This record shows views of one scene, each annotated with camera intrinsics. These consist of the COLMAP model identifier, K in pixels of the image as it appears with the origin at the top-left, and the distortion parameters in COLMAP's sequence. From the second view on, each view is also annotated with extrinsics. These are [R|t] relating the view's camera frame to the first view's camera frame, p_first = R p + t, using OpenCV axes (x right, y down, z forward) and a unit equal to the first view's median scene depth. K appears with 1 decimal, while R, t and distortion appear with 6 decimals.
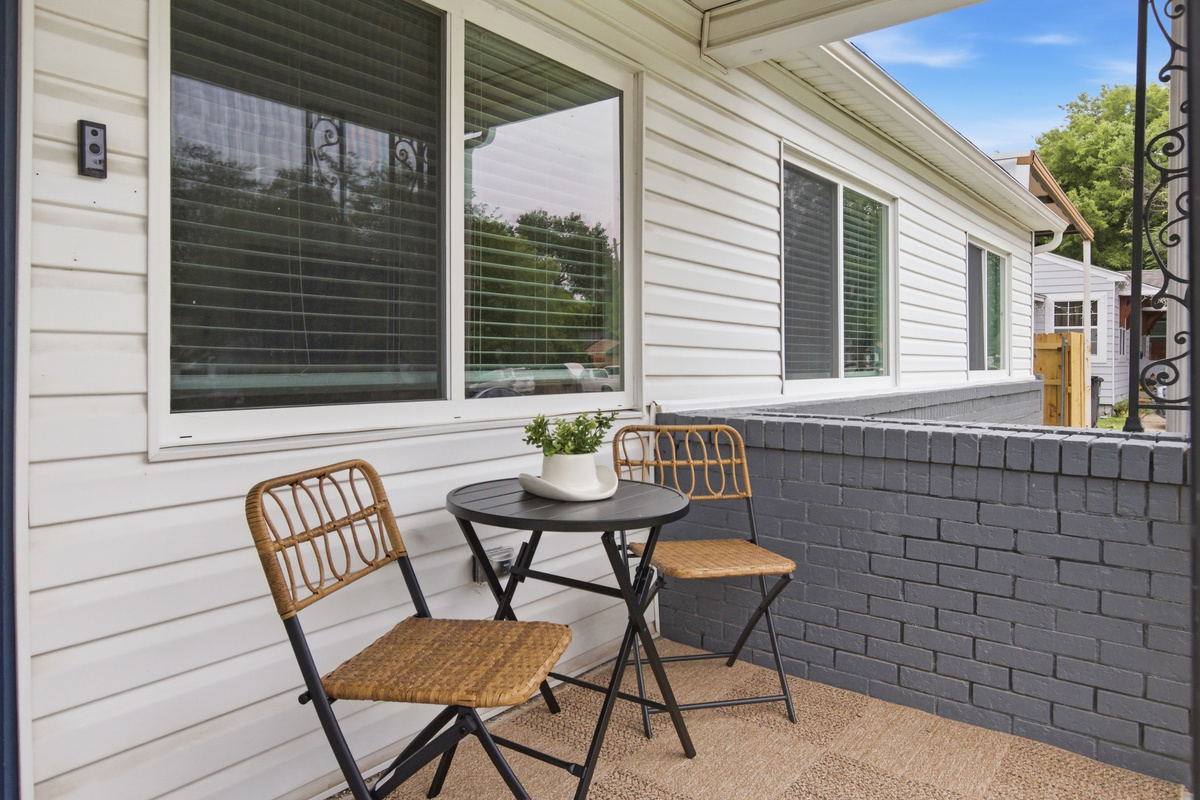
lens RADIAL K [[840.3, 0, 602.4], [0, 840.3, 358.8], [0, 0, 1]] dist [0.007728, 0.001422]
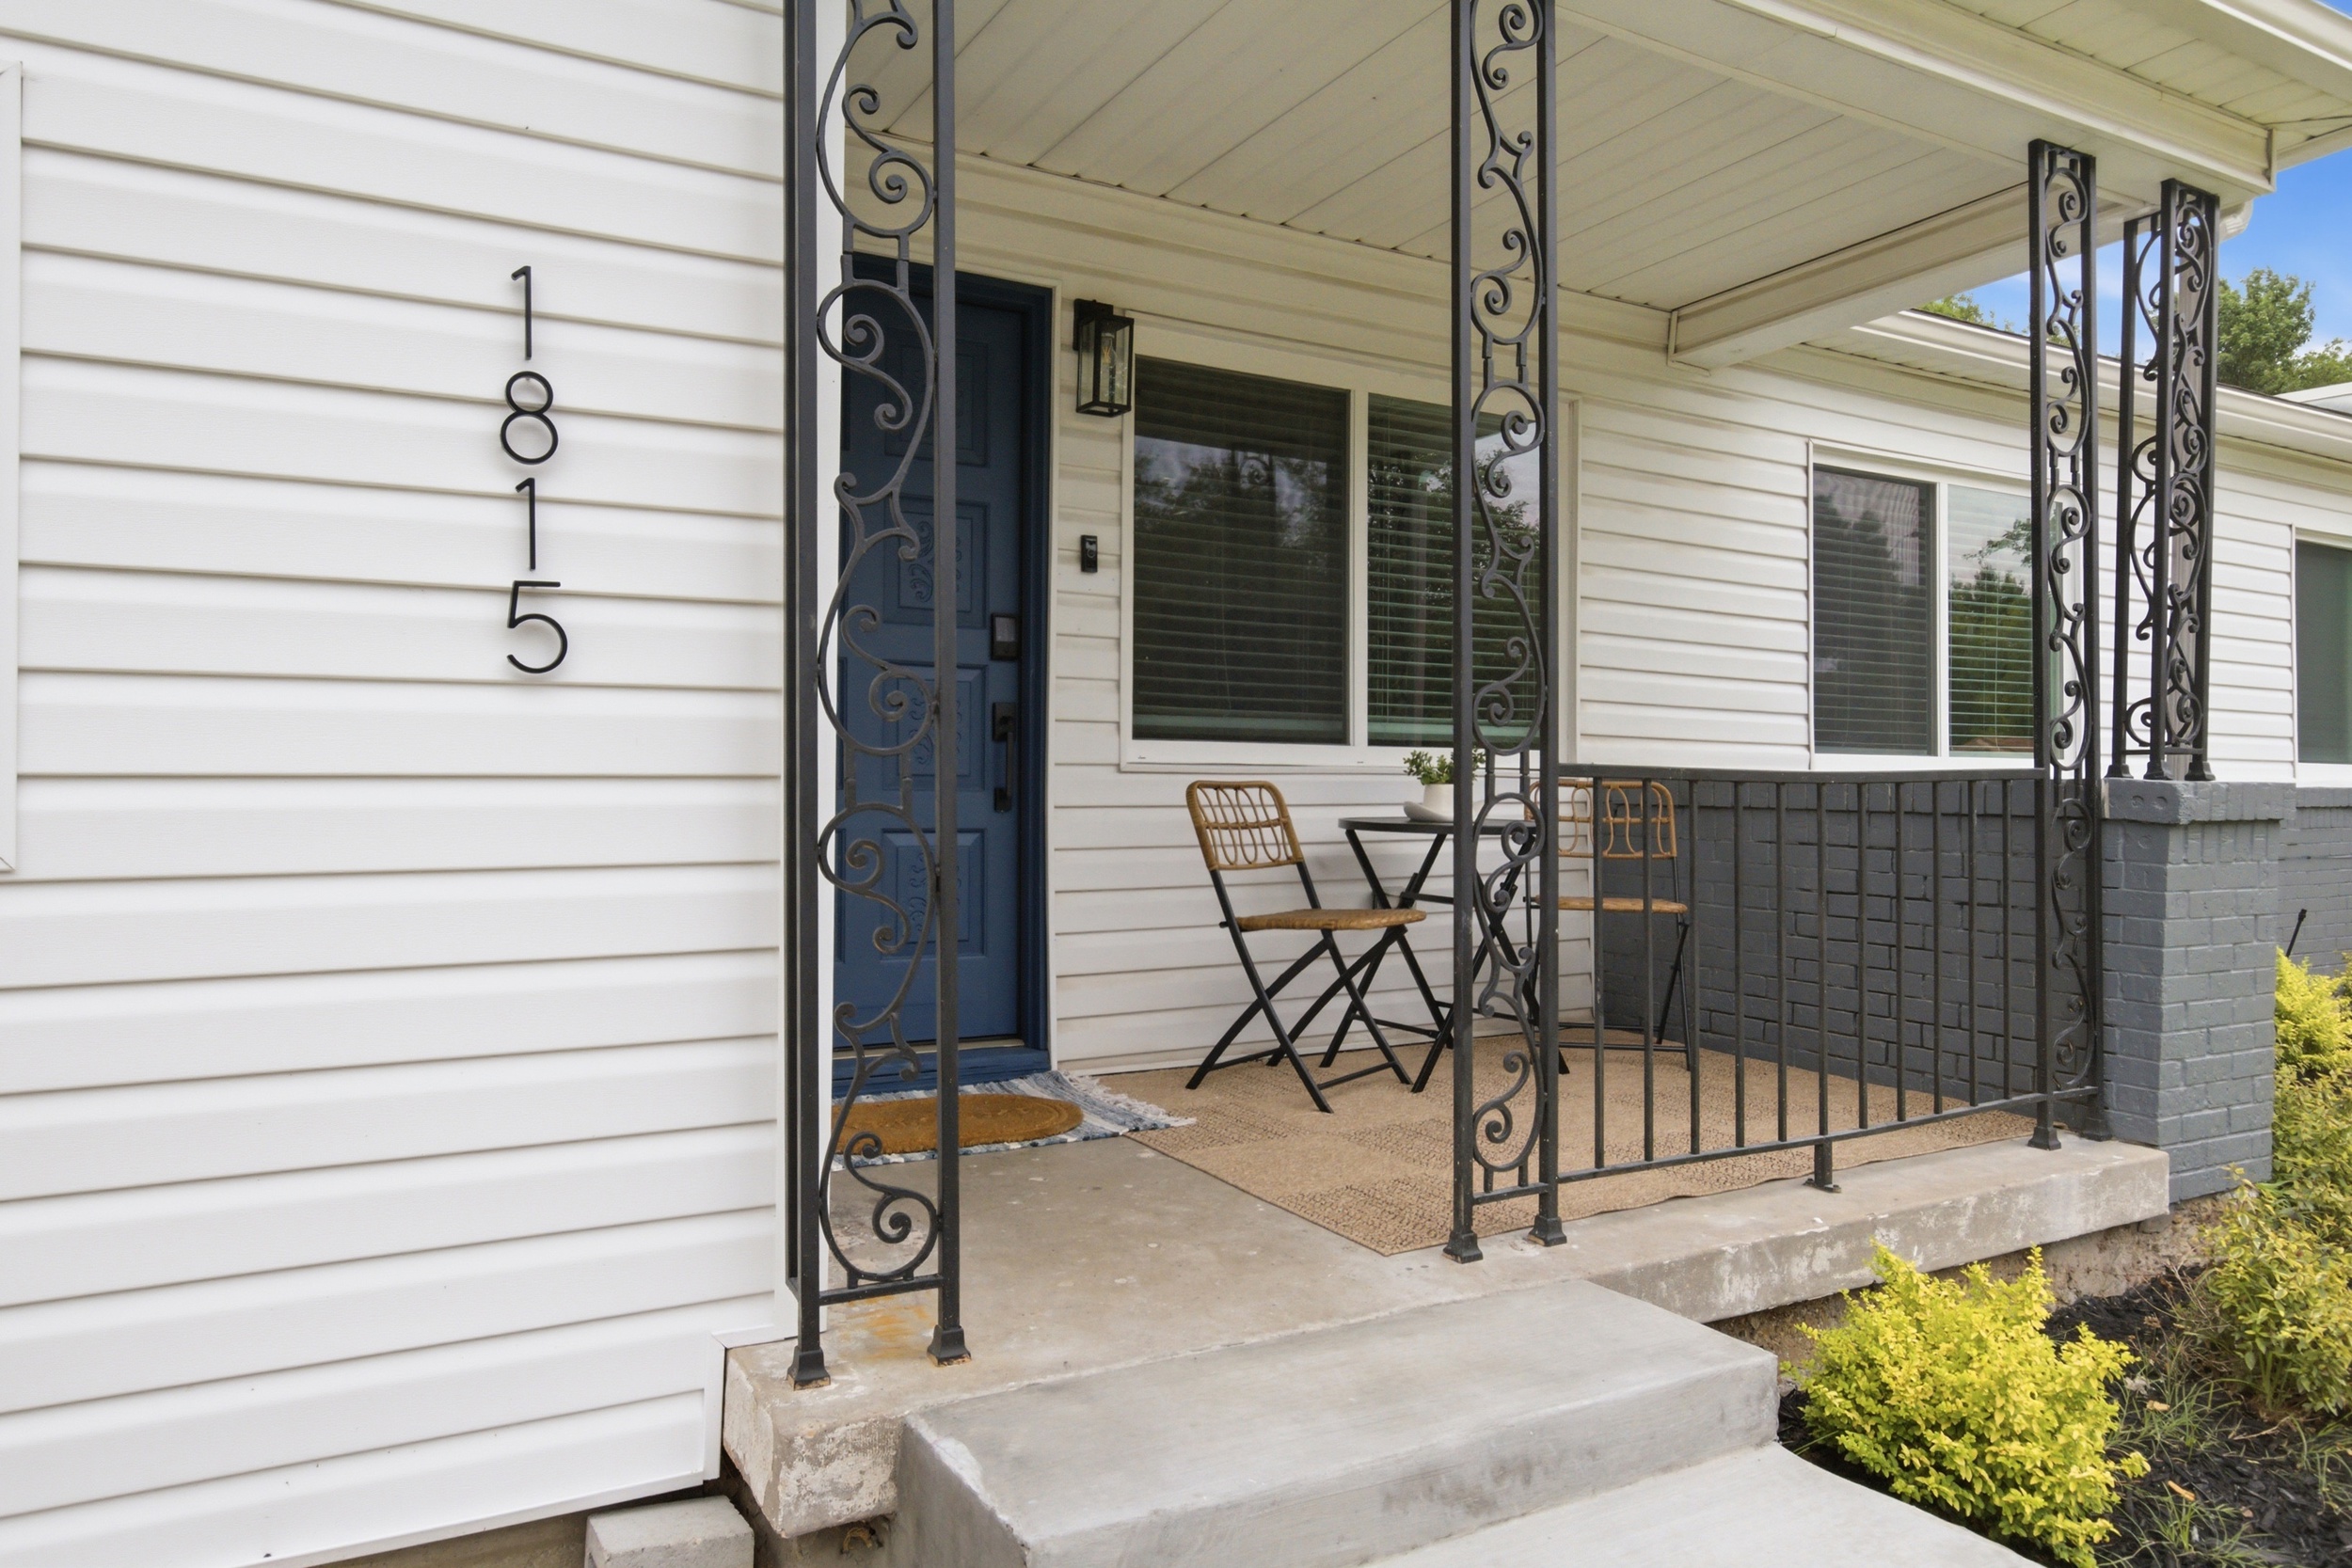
lens RADIAL K [[1707.8, 0, 1176.0], [0, 1707.8, 784.0], [0, 0, 1]] dist [-0.005449, -0.002100]
pose [[0.930439, -0.000882, -0.366446, 0.527626], [-0.002248, 0.999965, -0.008115, 0.148819], [0.366440, 0.008374, 0.930404, -1.443480]]
